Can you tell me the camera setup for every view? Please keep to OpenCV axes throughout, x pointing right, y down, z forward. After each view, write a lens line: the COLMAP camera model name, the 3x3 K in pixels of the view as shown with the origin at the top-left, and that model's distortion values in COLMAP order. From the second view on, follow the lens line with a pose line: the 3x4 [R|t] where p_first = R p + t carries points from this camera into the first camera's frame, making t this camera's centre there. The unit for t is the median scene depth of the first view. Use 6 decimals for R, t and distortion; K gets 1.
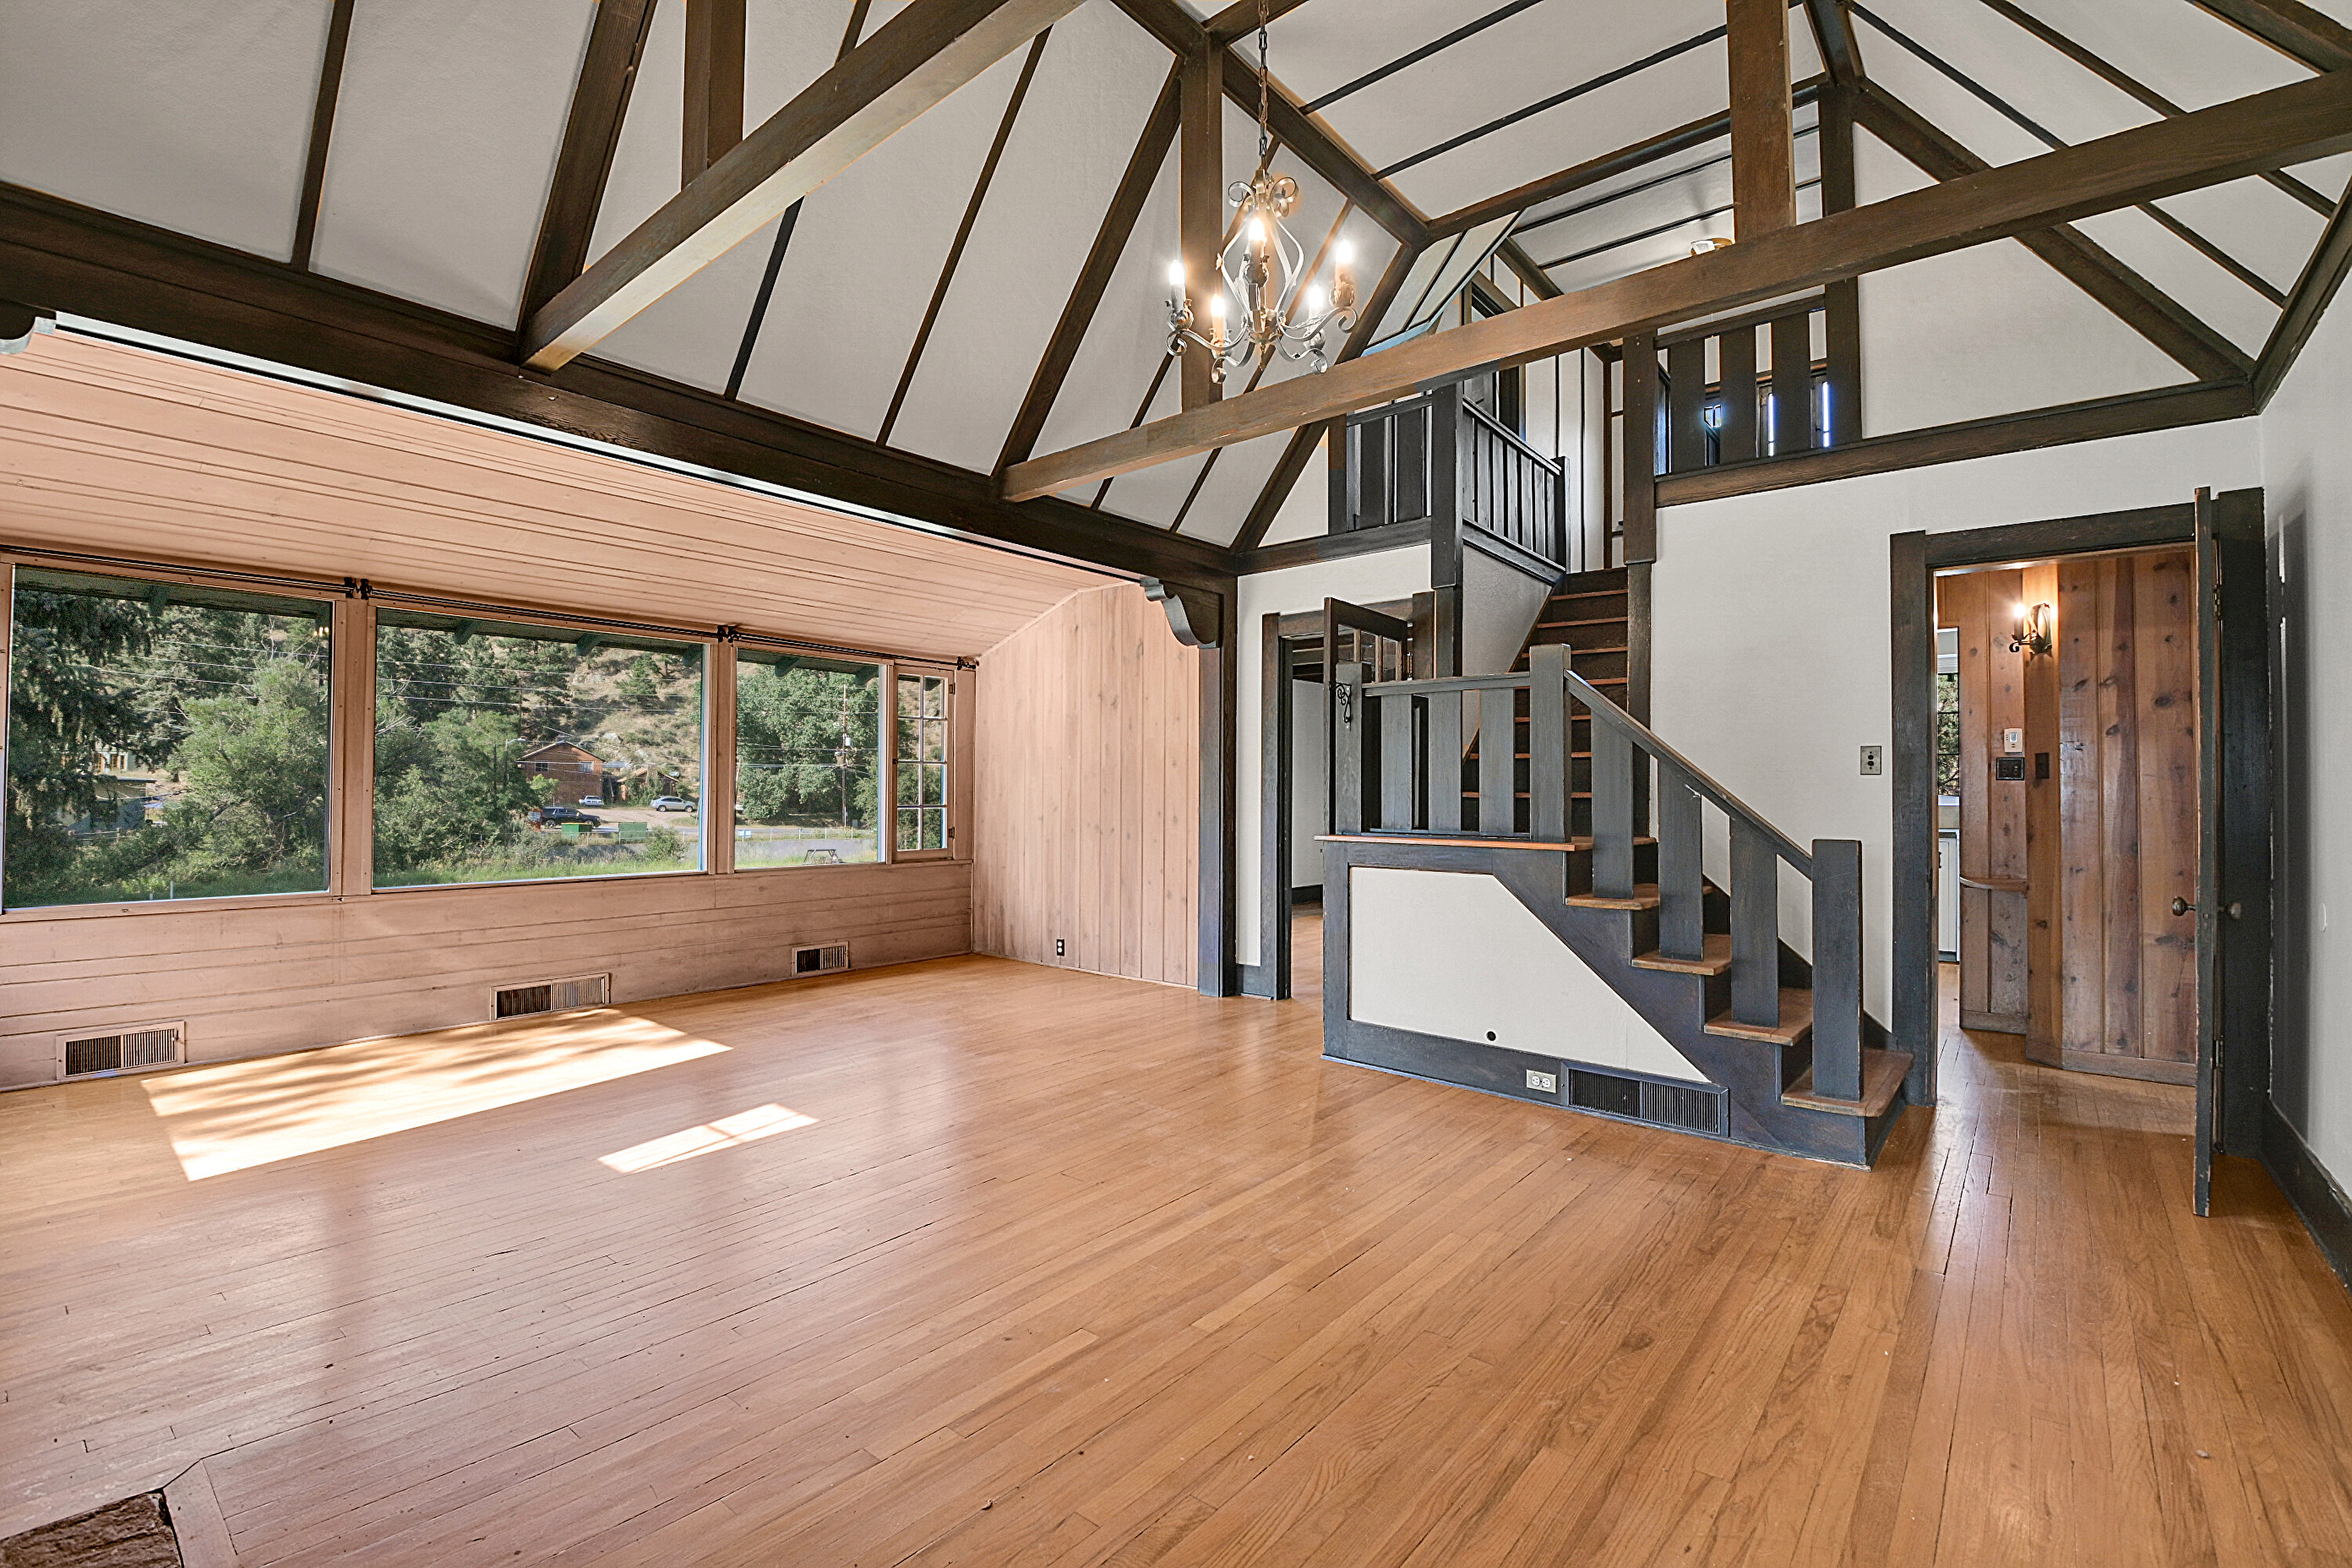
lens RADIAL K [[1035.3, 0, 1180.8], [0, 1035.3, 780.4], [0, 0, 1]] dist [0.003539, 0.000152]
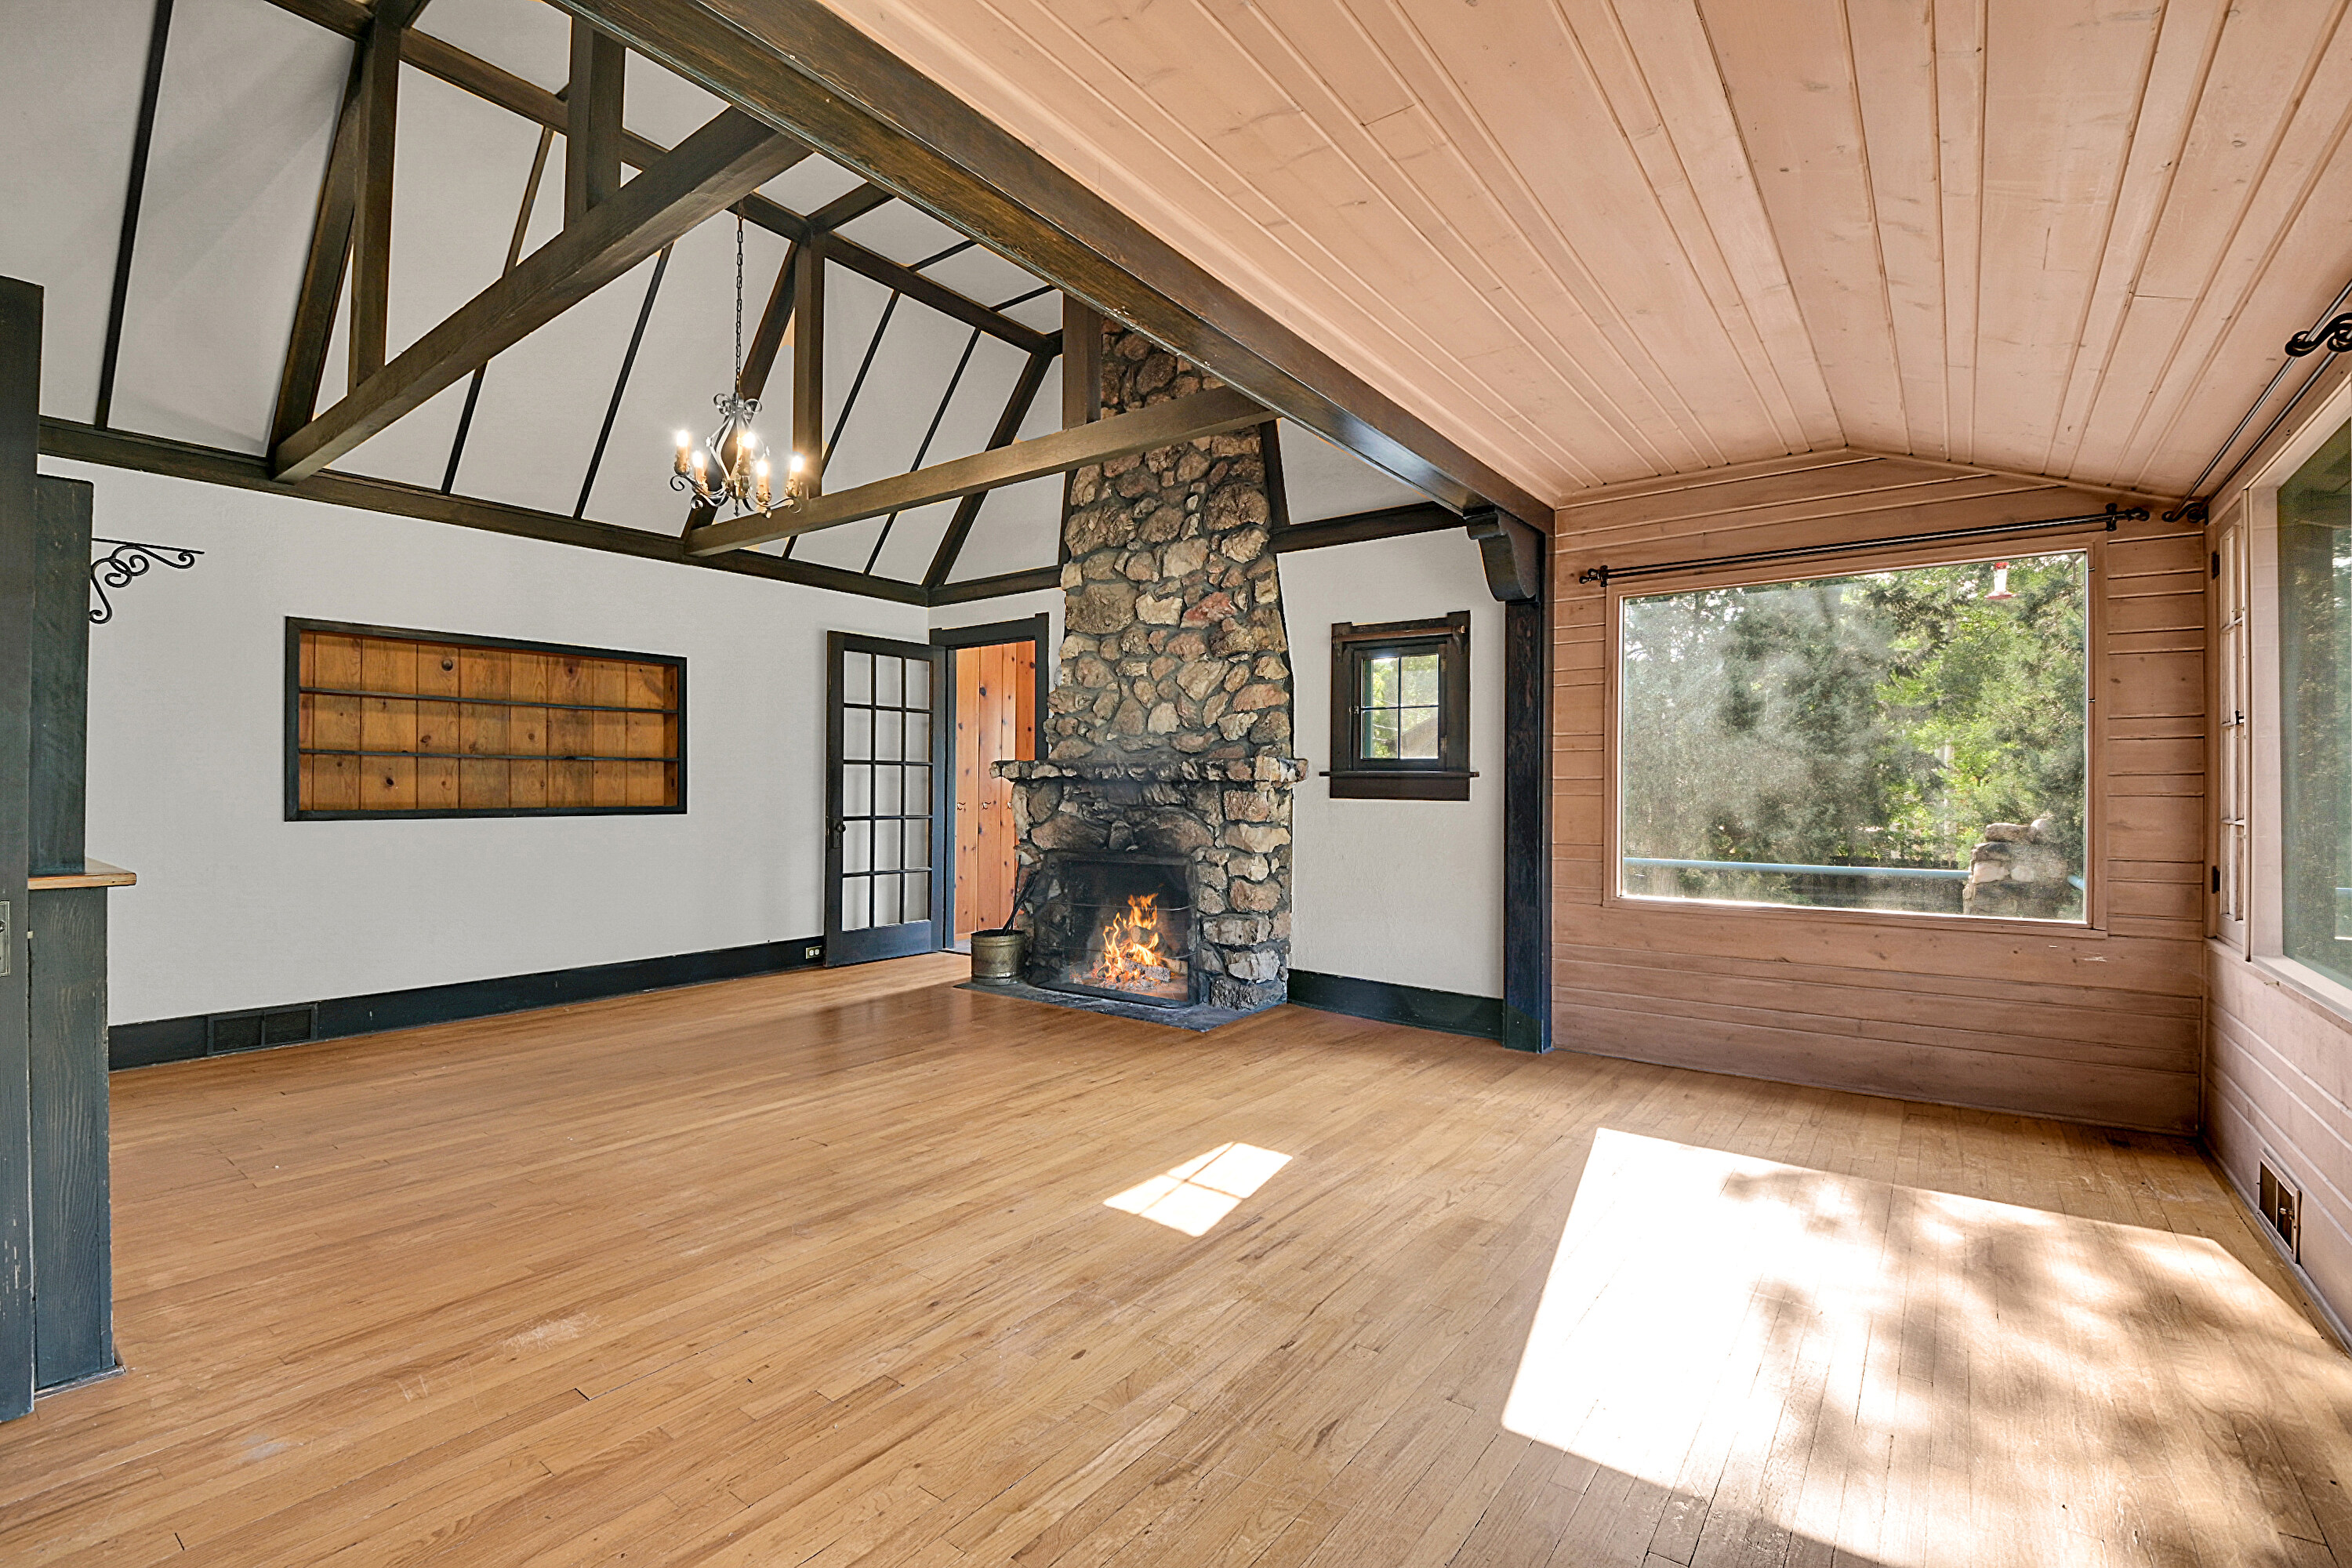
lens RADIAL K [[1035.3, 0, 1177.8], [0, 1035.3, 780.6], [0, 0, 1]] dist [0.003539, 0.000152]
pose [[-0.999061, -0.013112, -0.041284, -0.399874], [-0.012499, 0.999808, -0.015086, 0.014613], [0.041474, -0.014556, -0.999034, 1.952854]]
